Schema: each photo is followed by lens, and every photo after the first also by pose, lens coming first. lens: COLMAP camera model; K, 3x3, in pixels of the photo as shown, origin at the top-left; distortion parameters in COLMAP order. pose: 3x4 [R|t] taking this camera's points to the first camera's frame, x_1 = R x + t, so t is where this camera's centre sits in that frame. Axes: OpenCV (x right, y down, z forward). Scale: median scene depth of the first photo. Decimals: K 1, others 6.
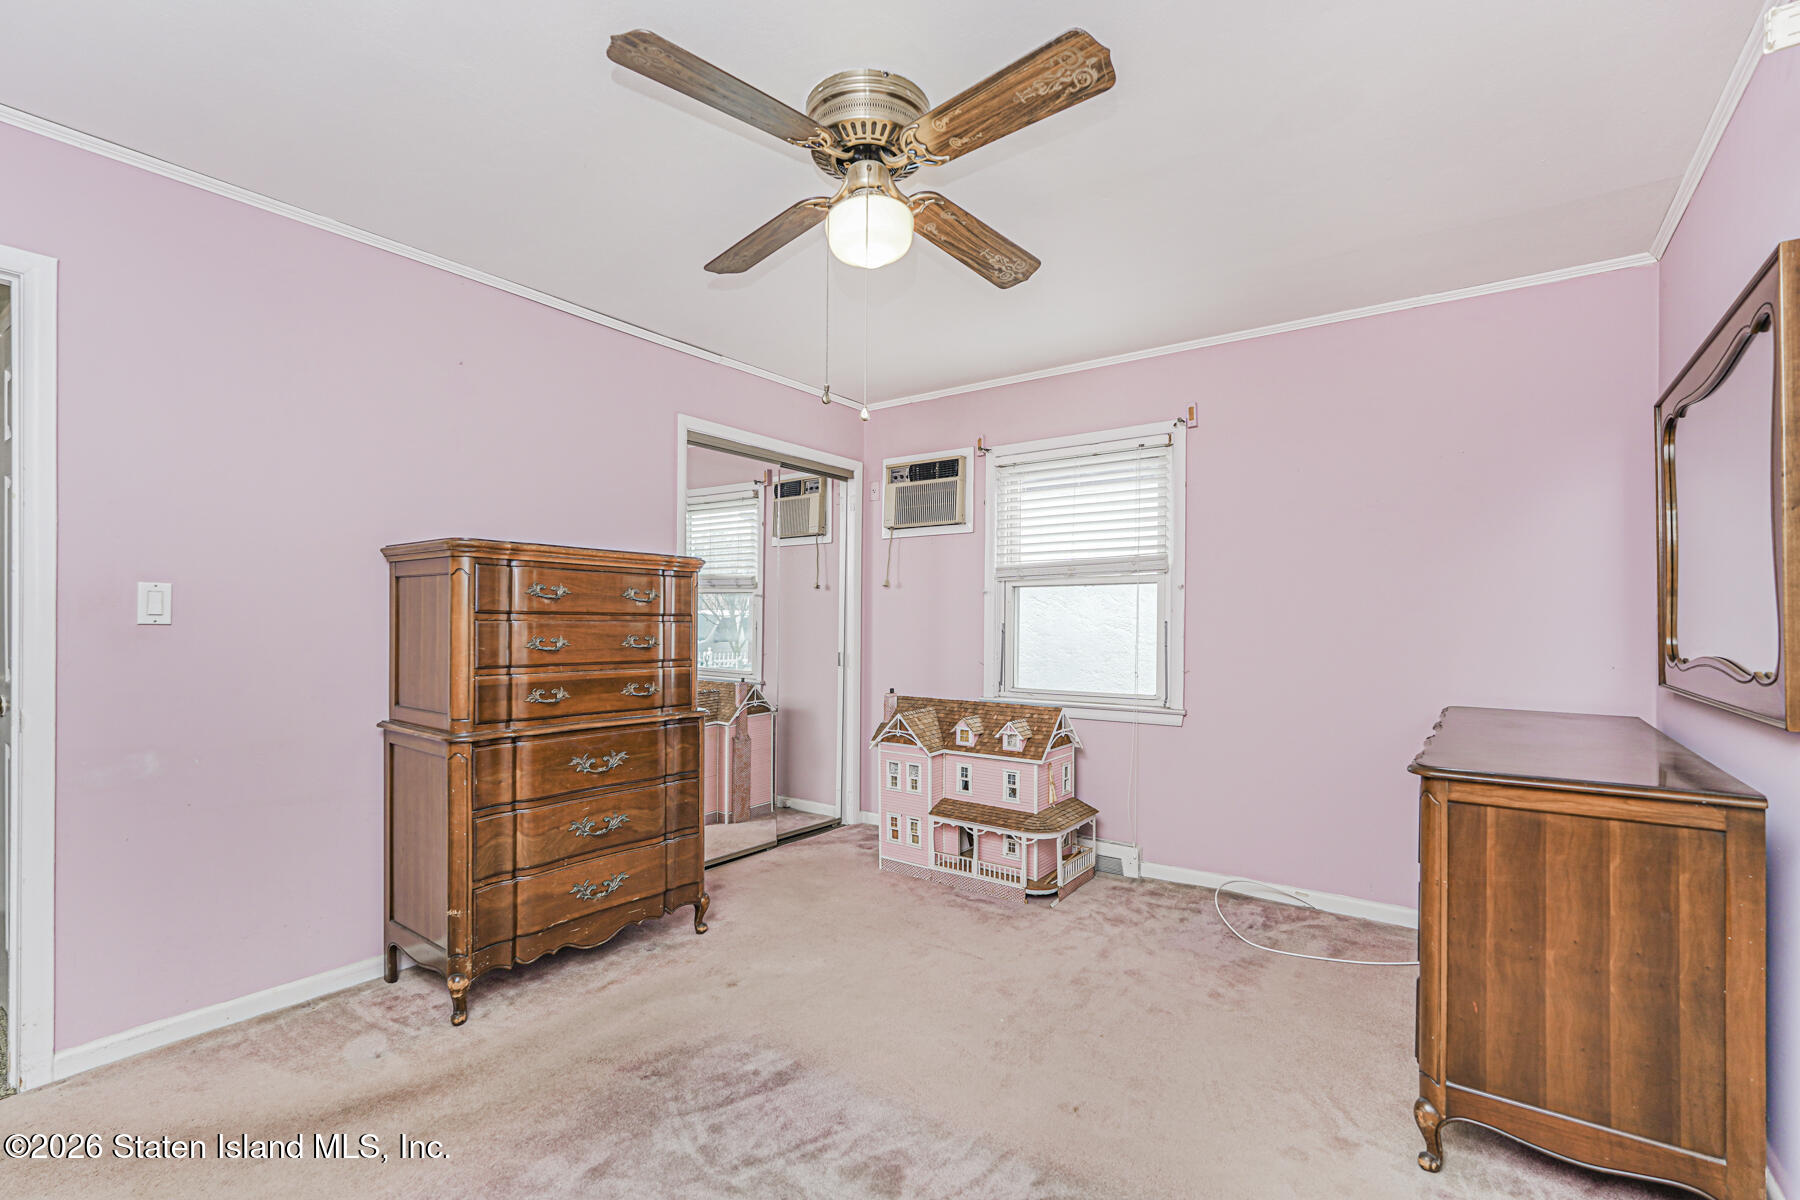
lens RADIAL K [[795.0, 0, 892.1], [0, 795.0, 623.4], [0, 0, 1]] dist [-0.011617, 0.003791]
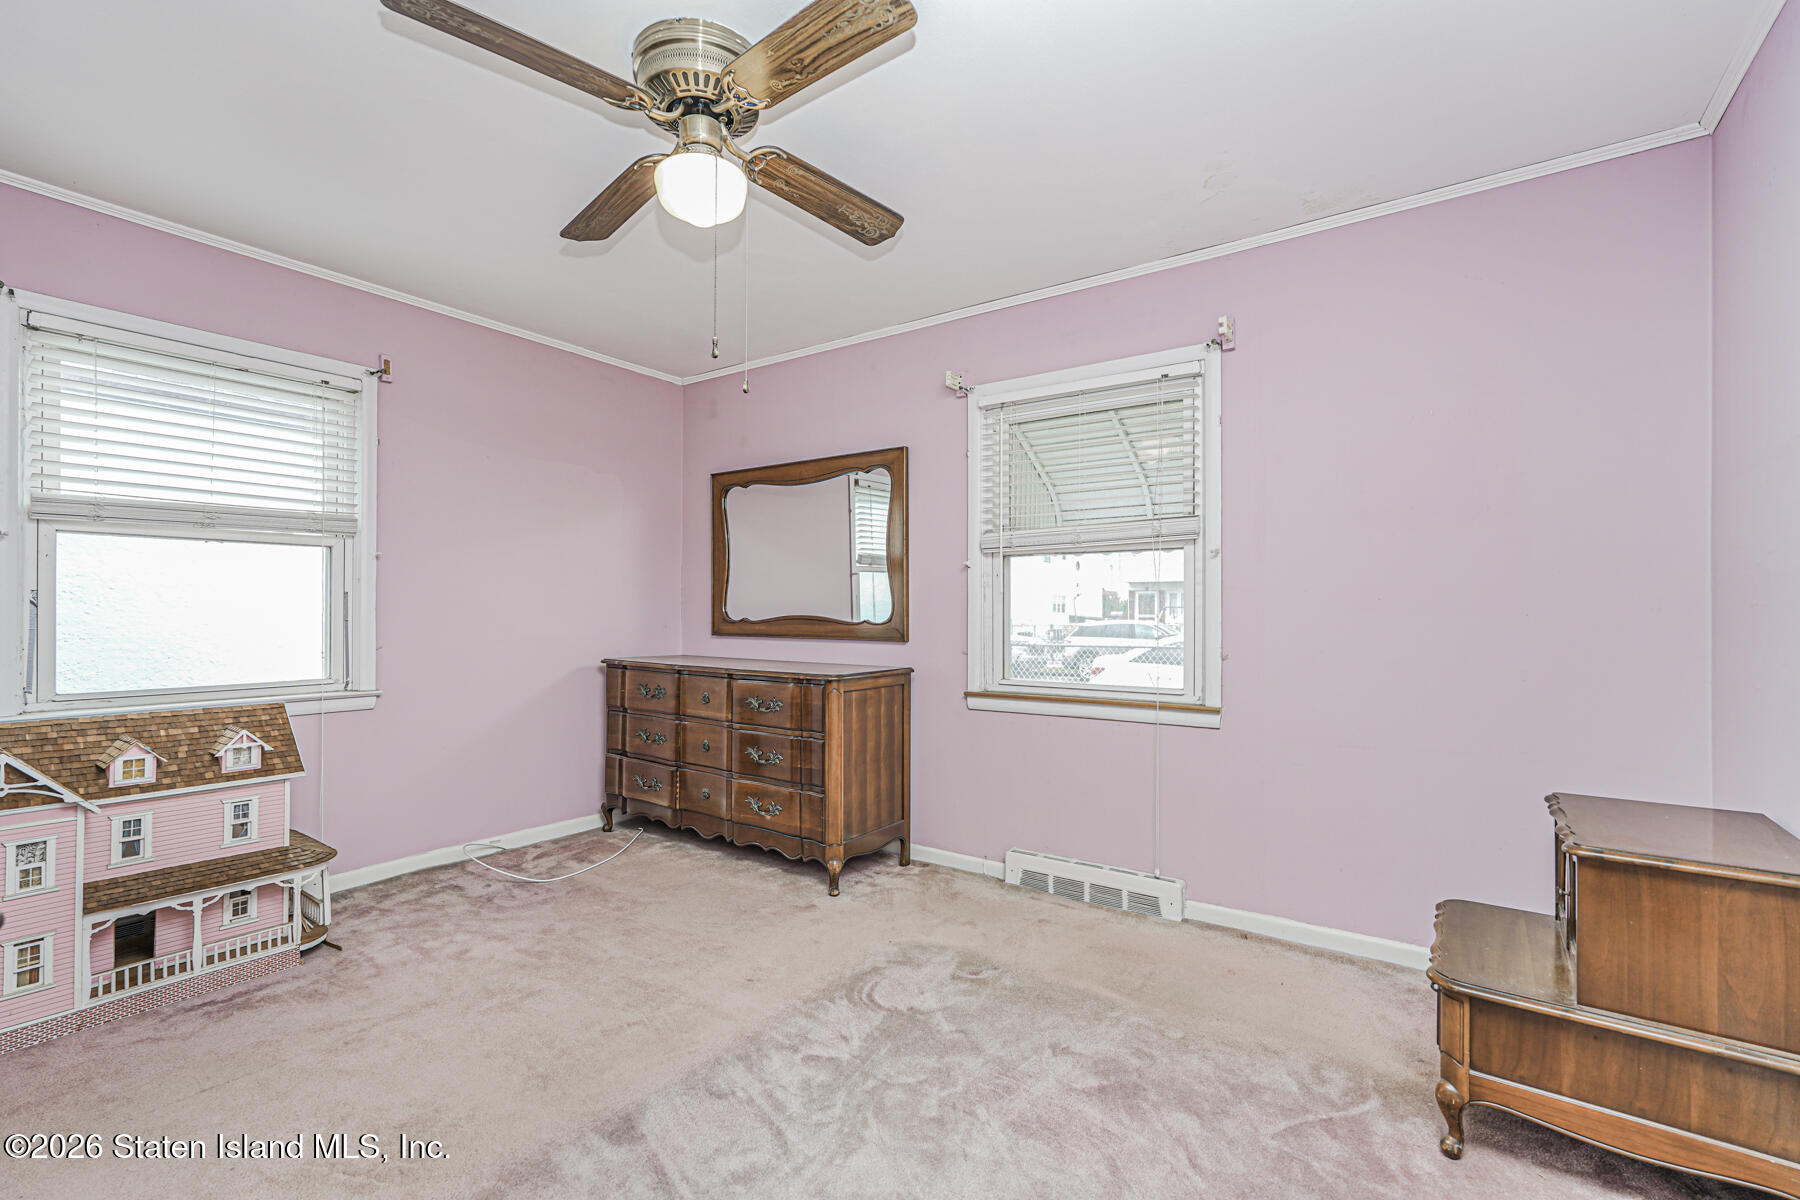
lens RADIAL K [[795.0, 0, 899.6], [0, 795.0, 604.1], [0, 0, 1]] dist [-0.011617, 0.003791]
pose [[-0.019822, 0.005048, 0.999791, -0.561094], [-0.004427, 0.999977, -0.005137, 0.013146], [-0.999794, -0.004528, -0.019800, 0.428335]]
